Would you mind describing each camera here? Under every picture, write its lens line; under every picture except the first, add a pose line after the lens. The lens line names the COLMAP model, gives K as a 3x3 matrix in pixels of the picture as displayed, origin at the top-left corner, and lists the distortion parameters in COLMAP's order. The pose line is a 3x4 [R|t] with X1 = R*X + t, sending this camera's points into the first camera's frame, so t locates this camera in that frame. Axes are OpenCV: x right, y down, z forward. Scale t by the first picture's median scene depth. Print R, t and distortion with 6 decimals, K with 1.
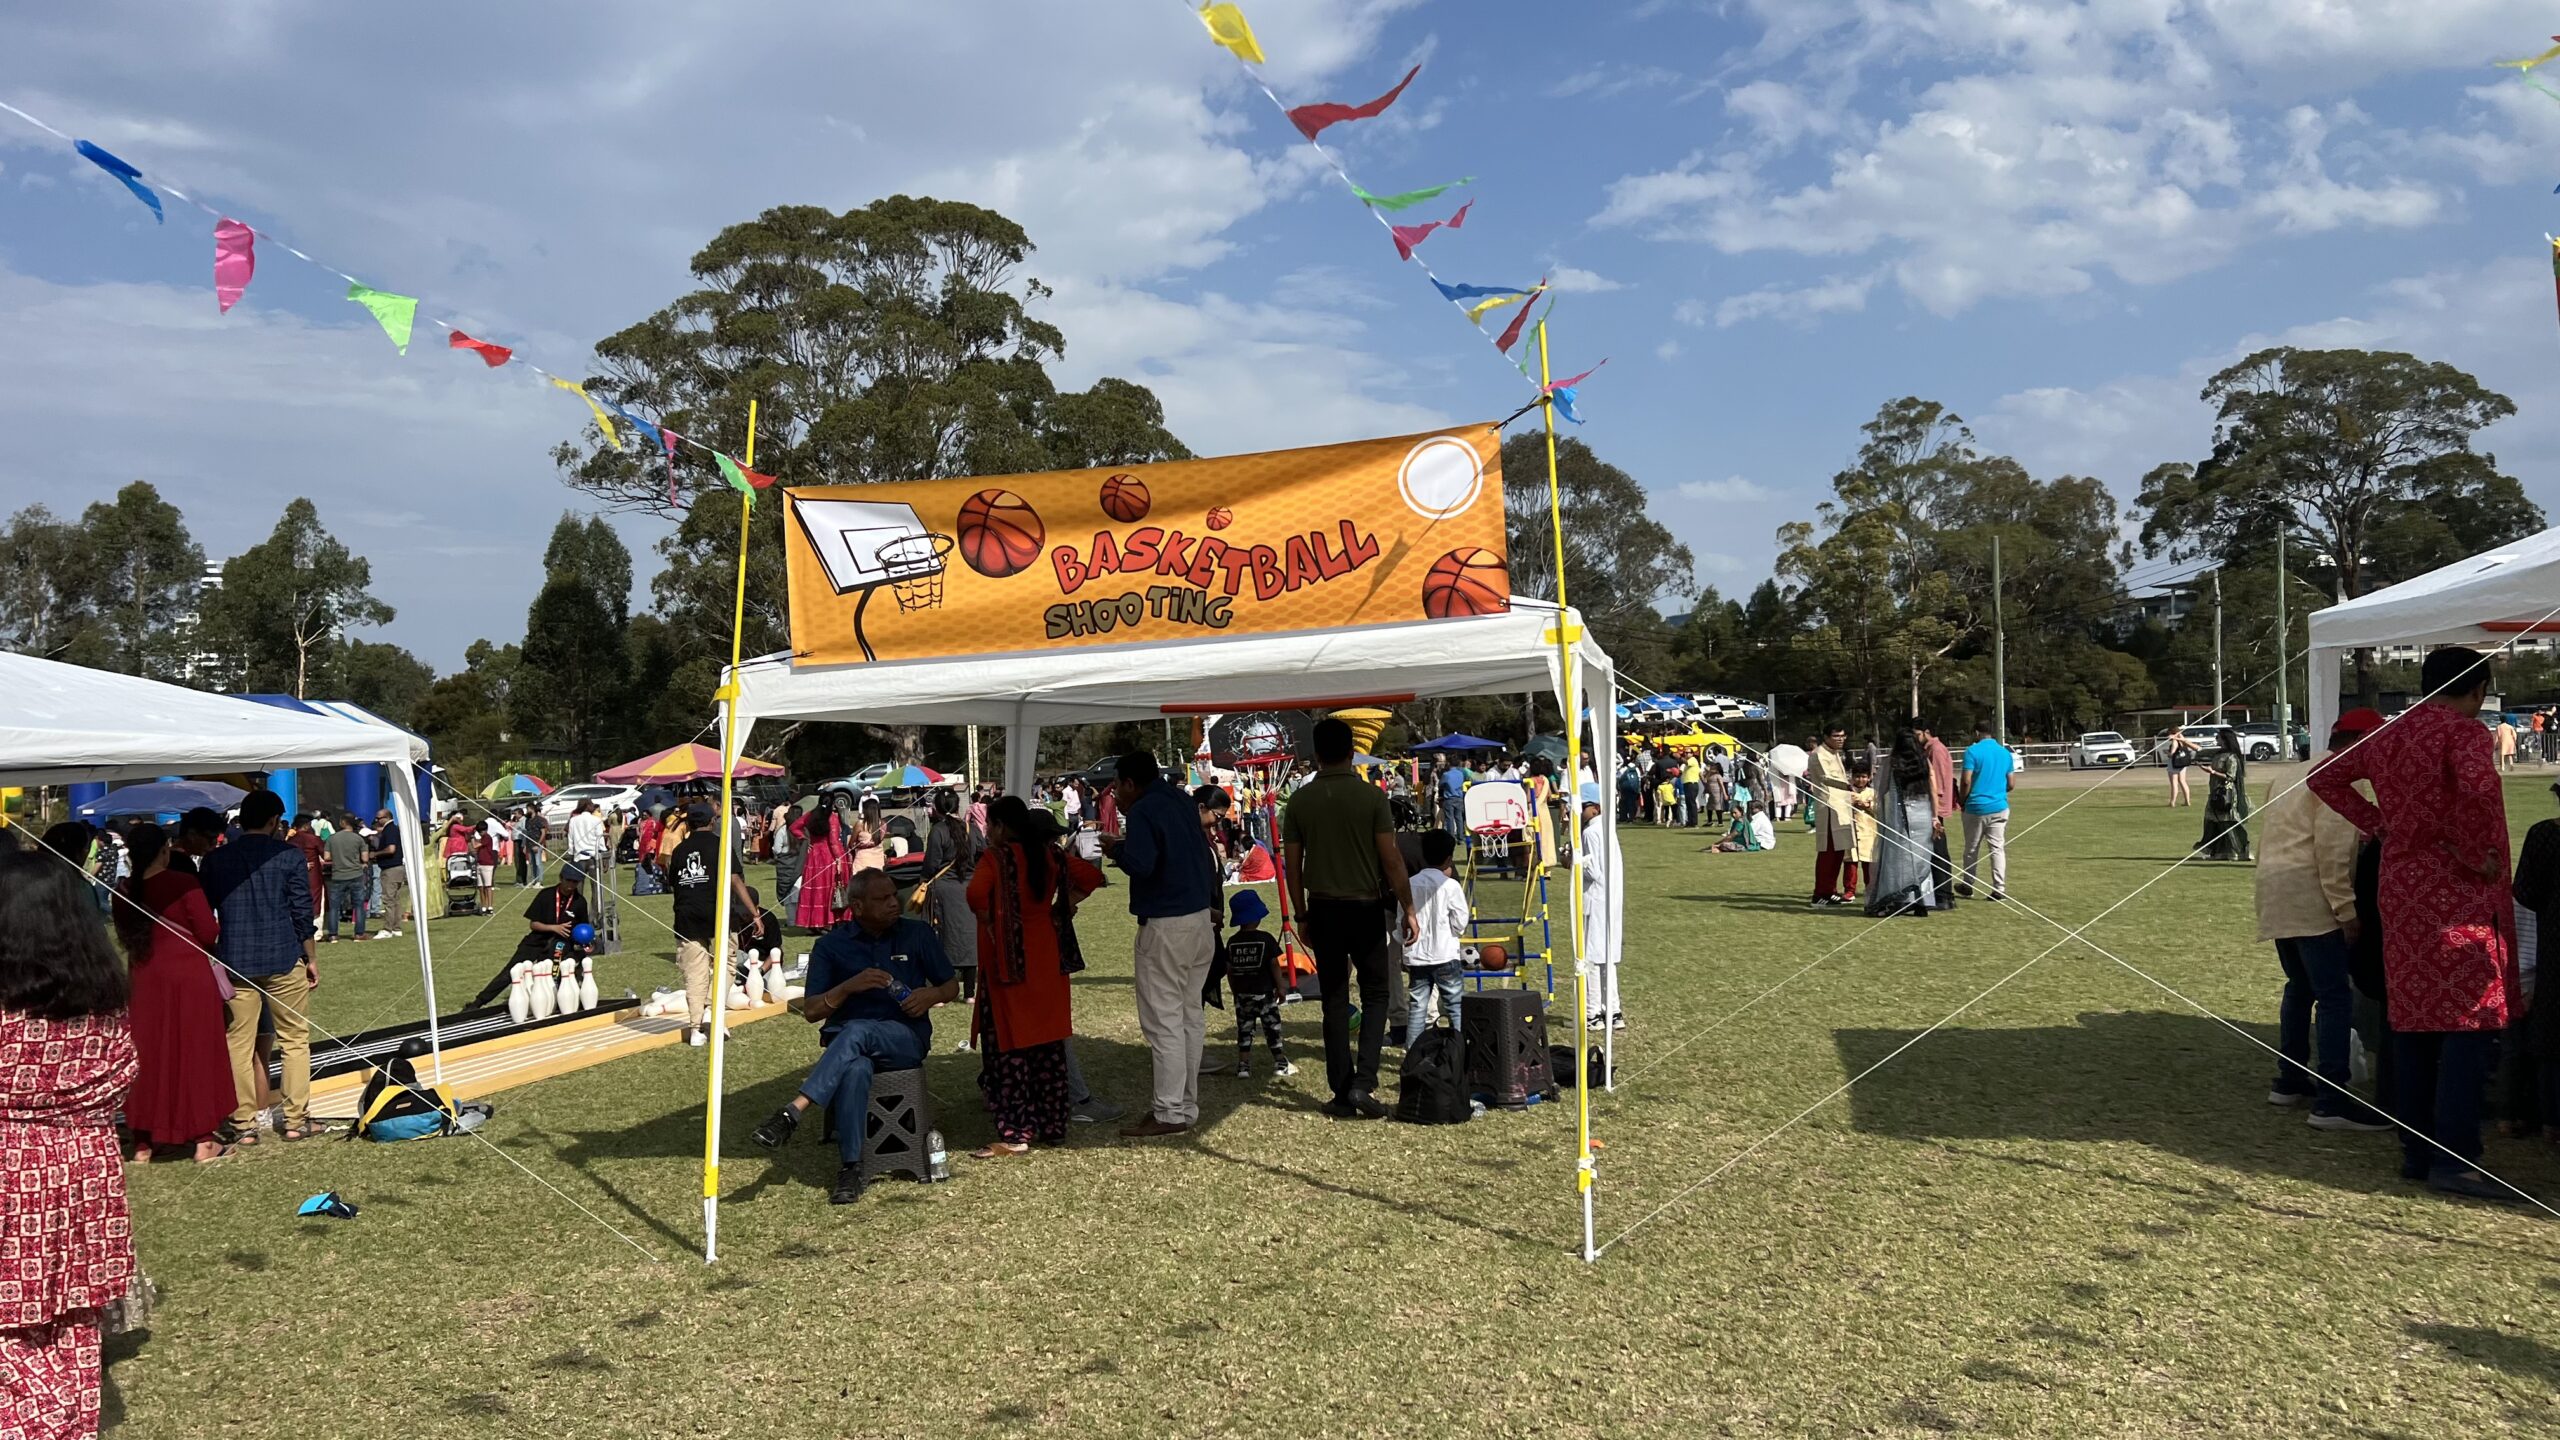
lens RADIAL K [[1882.1, 0, 1294.3], [0, 1882.1, 745.3], [0, 0, 1]] dist [0.047303, -0.047877]
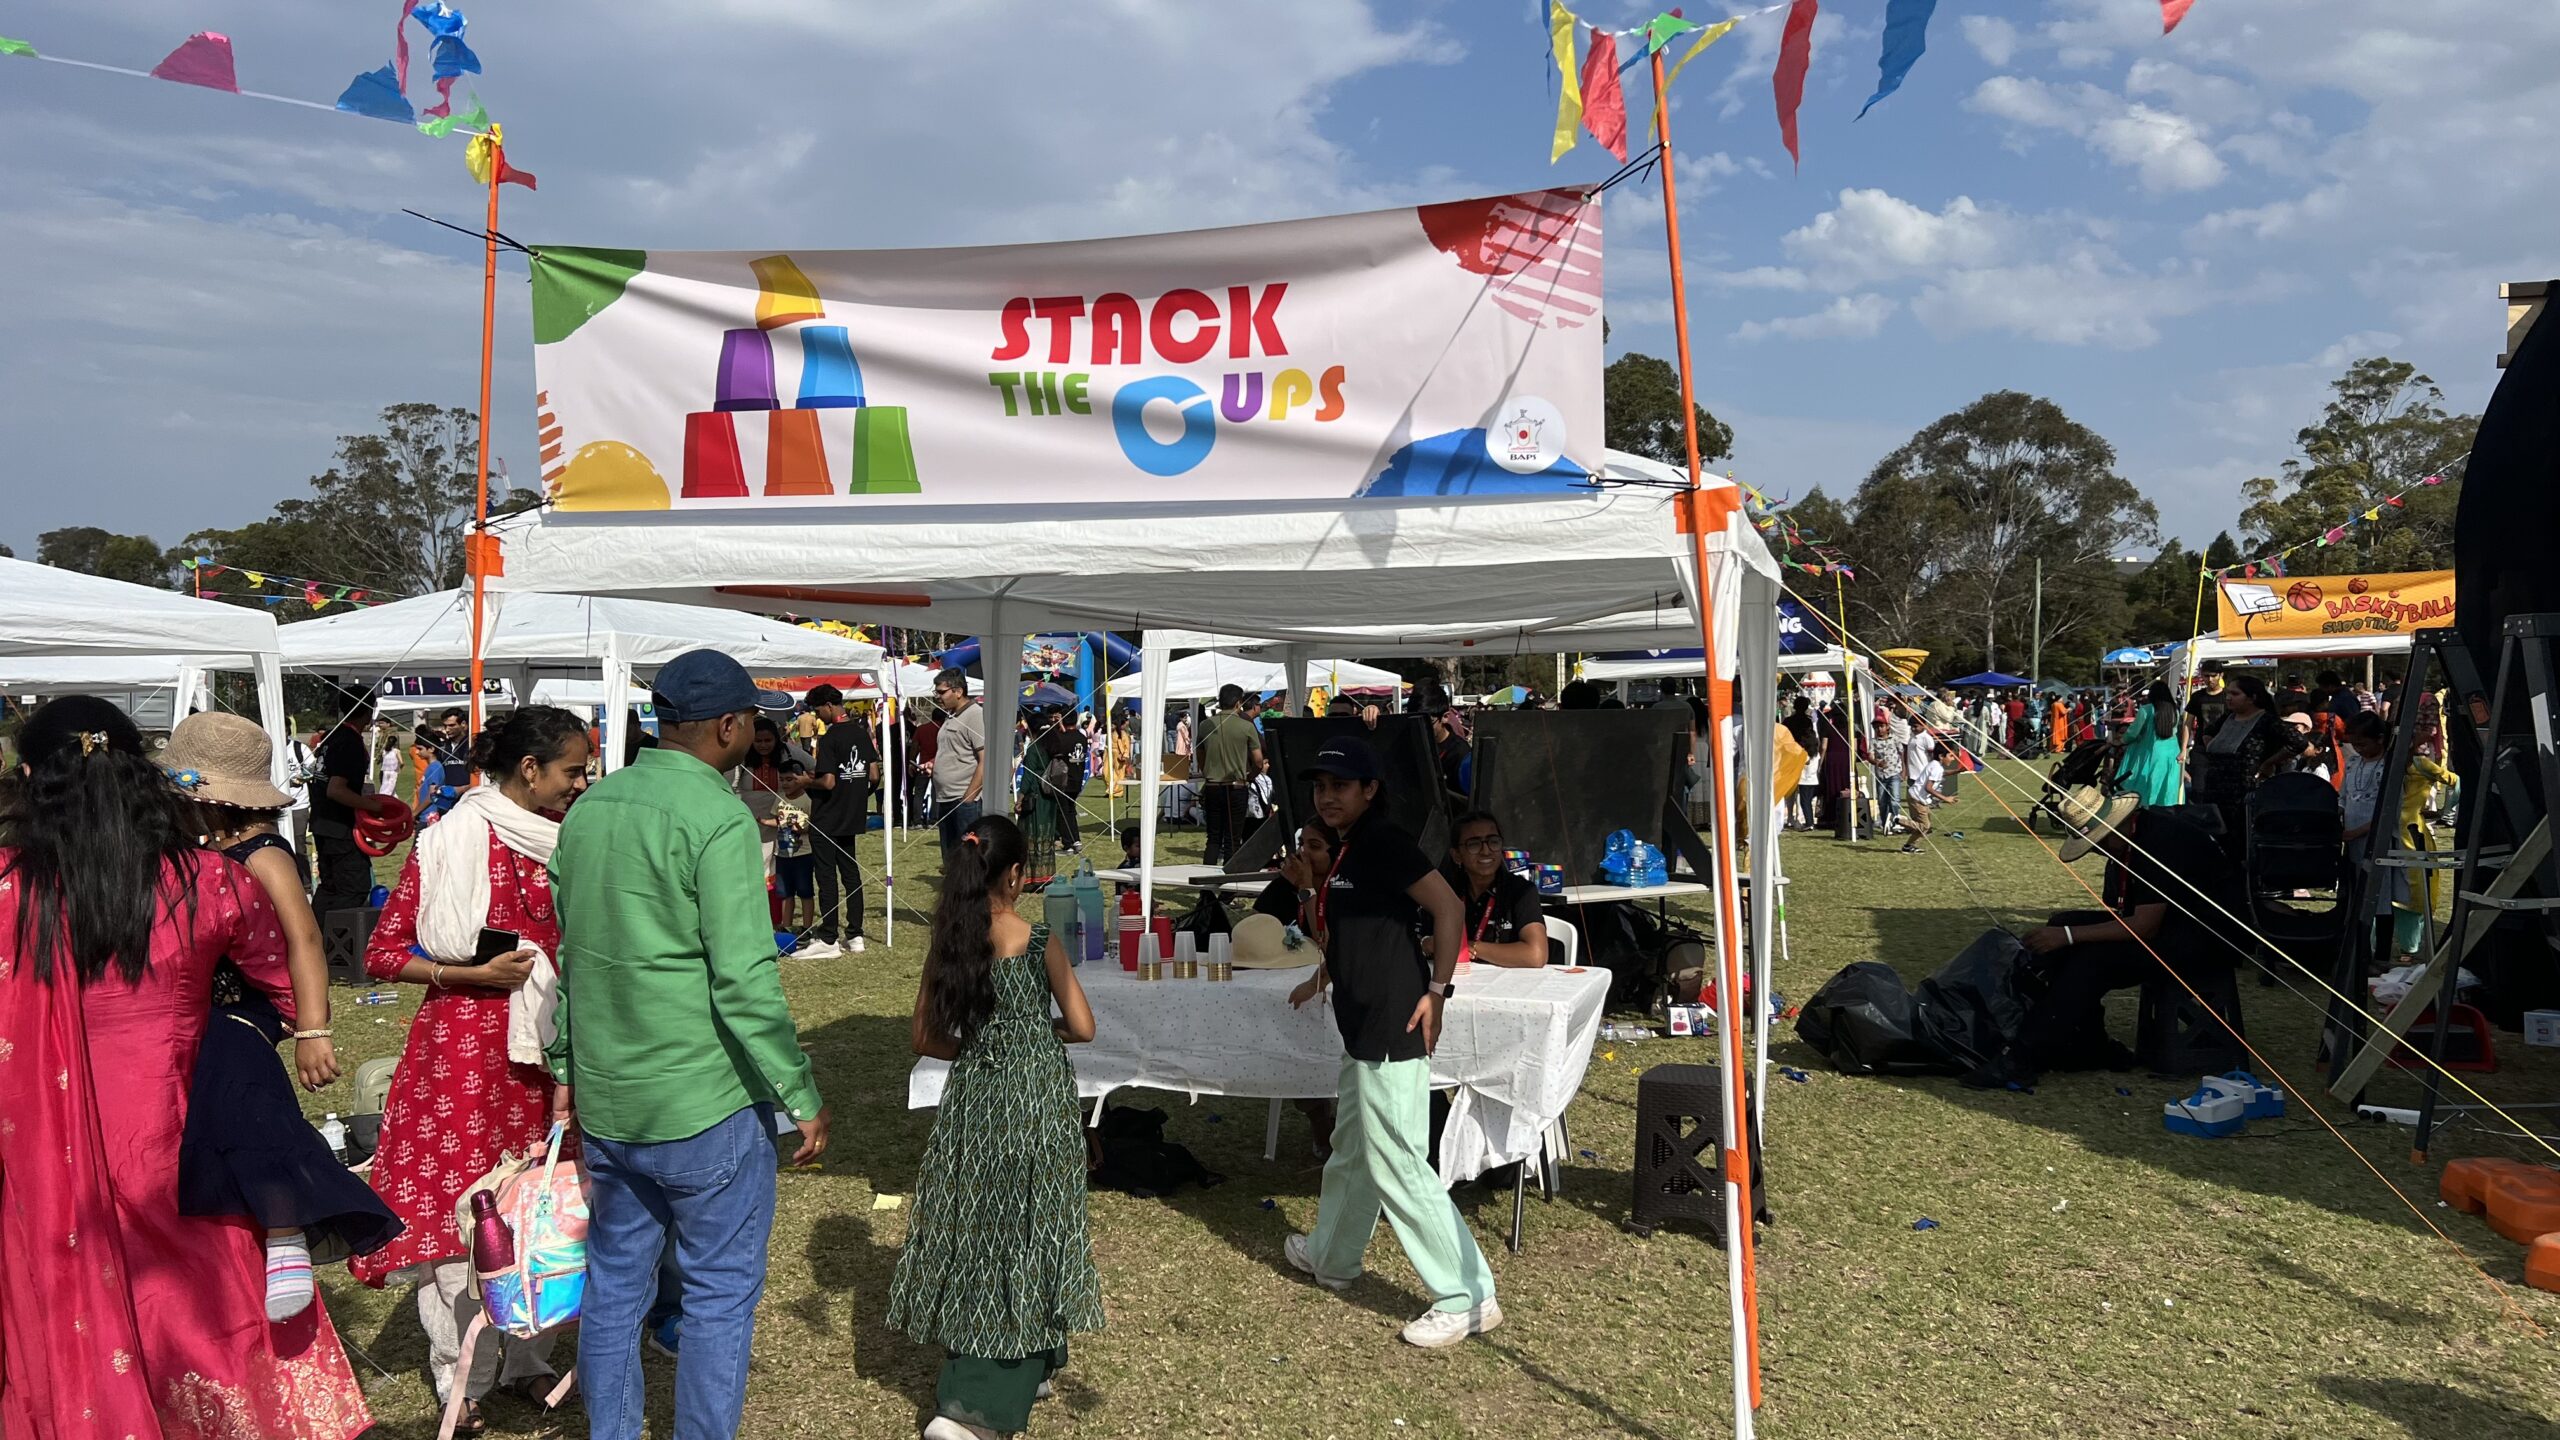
lens RADIAL K [[1874.9, 0, 1251.6], [0, 1874.9, 768.1], [0, 0, 1]] dist [-0.015121, -0.015043]
pose [[0.979544, 0.037048, -0.197791, -0.104994], [-0.027056, 0.998229, 0.052984, 0.003785], [0.199403, -0.046549, 0.978811, -0.191333]]
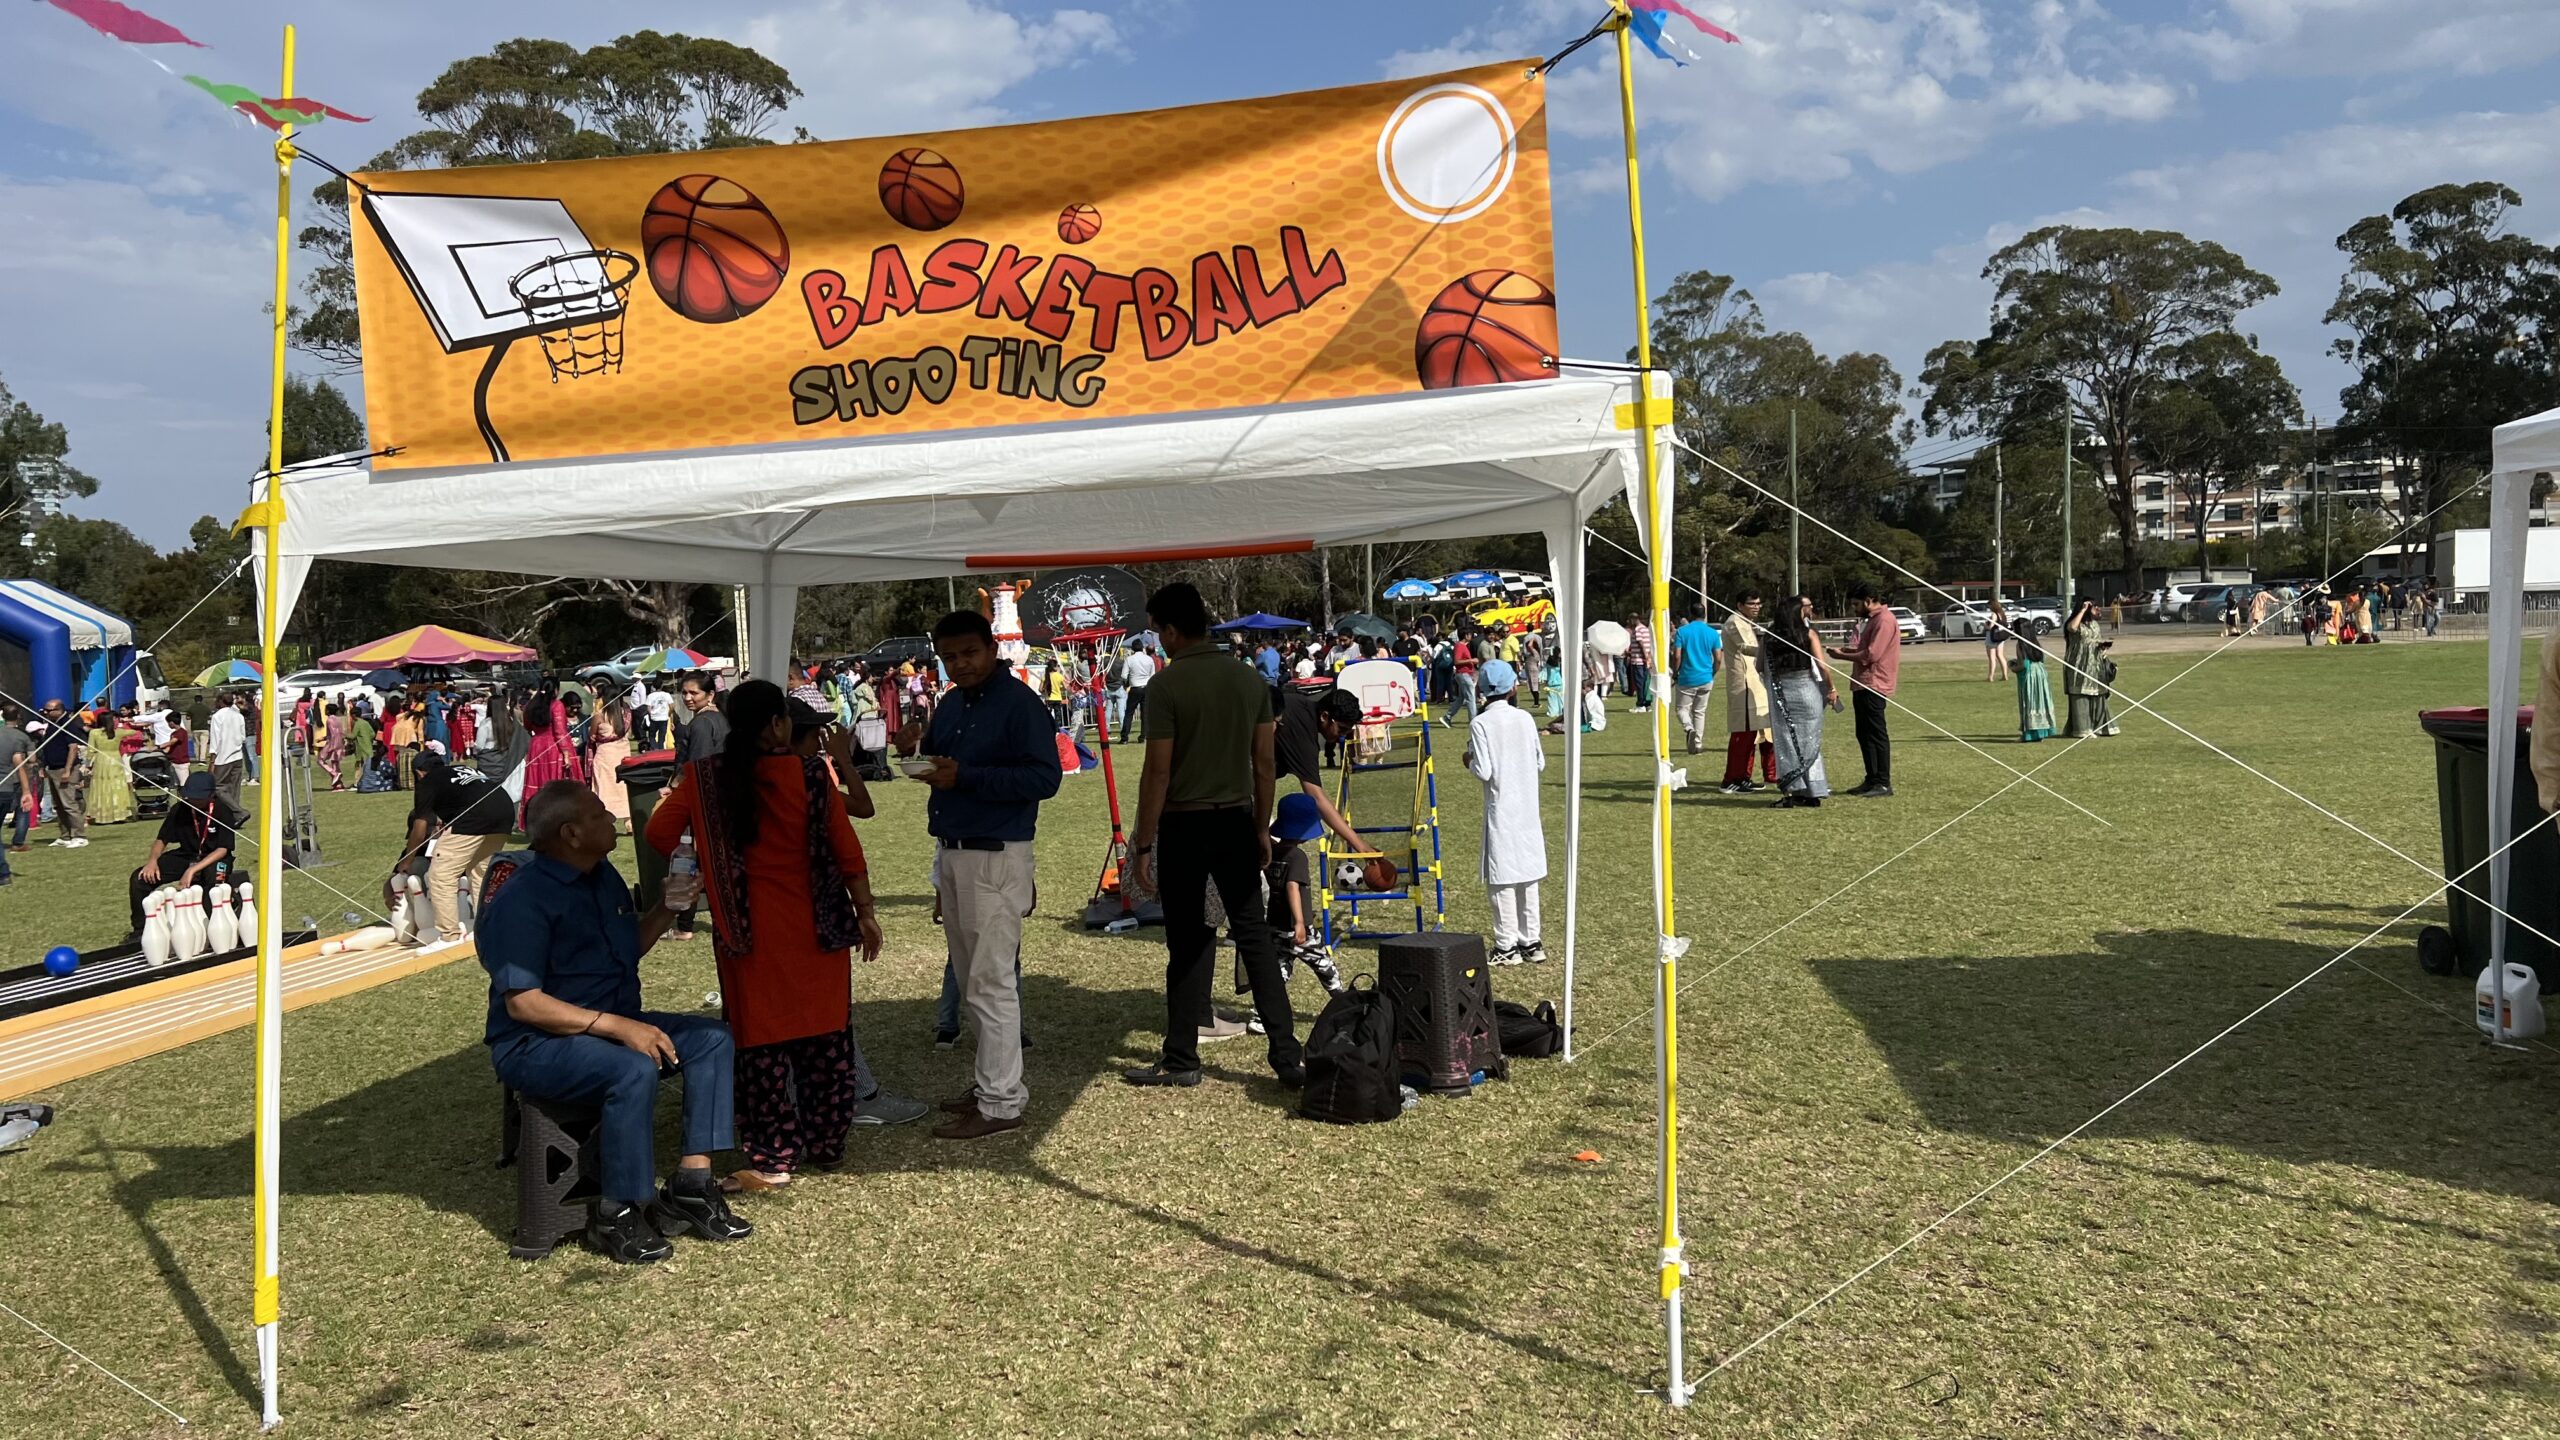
lens RADIAL K [[1882.1, 0, 1250.0], [0, 1882.1, 731.4], [0, 0, 1]] dist [0.047303, -0.047877]
pose [[0.995878, -0.009853, 0.090169, -0.003698], [0.004822, 0.998428, 0.055847, 0.000874], [-0.090578, -0.055182, 0.994359, 0.033480]]
